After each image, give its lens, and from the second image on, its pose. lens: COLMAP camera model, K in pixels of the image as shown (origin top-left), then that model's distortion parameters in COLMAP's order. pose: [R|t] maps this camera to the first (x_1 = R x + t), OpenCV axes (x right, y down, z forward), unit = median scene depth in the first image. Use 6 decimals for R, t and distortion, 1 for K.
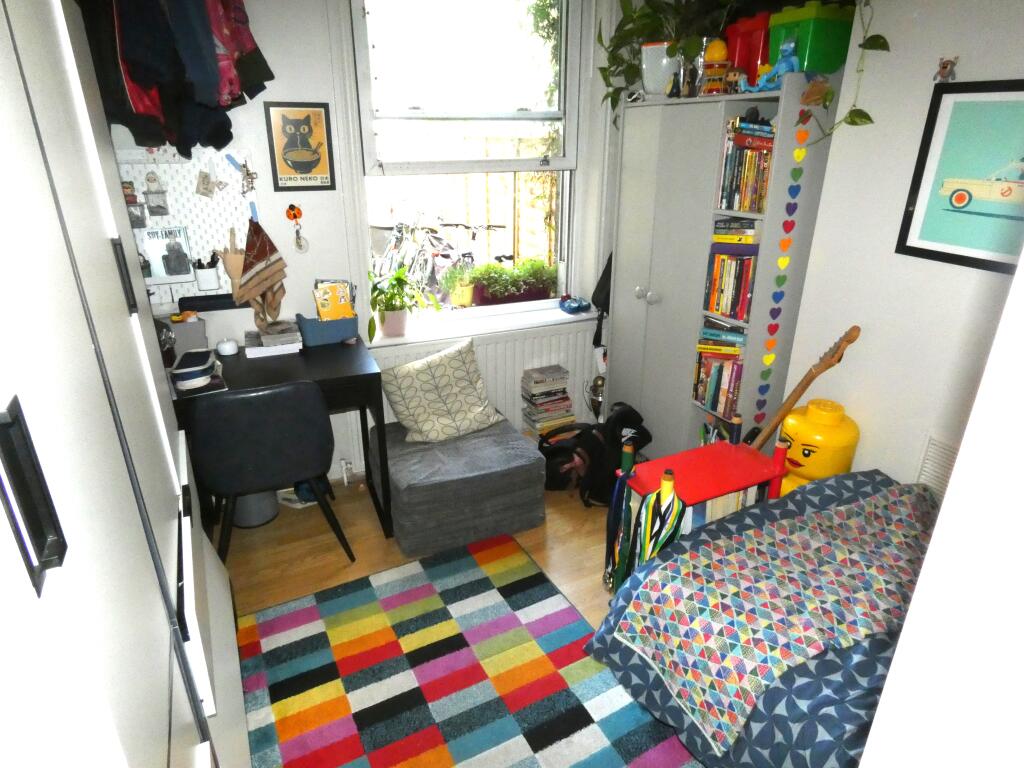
lens RADIAL K [[627.7, 0, 513.8], [0, 627.7, 384.2], [0, 0, 1]] dist [-0.000016, -0.000281]
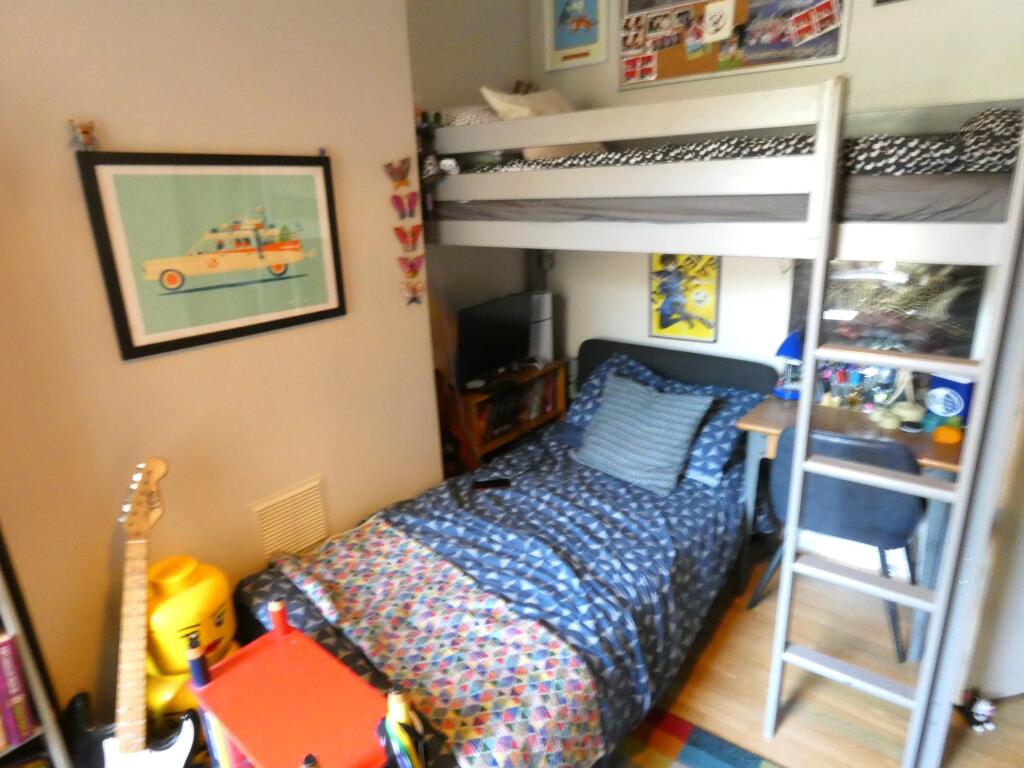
lens RADIAL K [[627.7, 0, 513.2], [0, 627.7, 383.7], [0, 0, 1]] dist [-0.000016, -0.000281]
pose [[-0.433315, -0.254771, 0.864483, -0.313658], [0.377914, 0.819442, 0.430924, -0.377735], [-0.818181, 0.513425, -0.258795, 0.914491]]
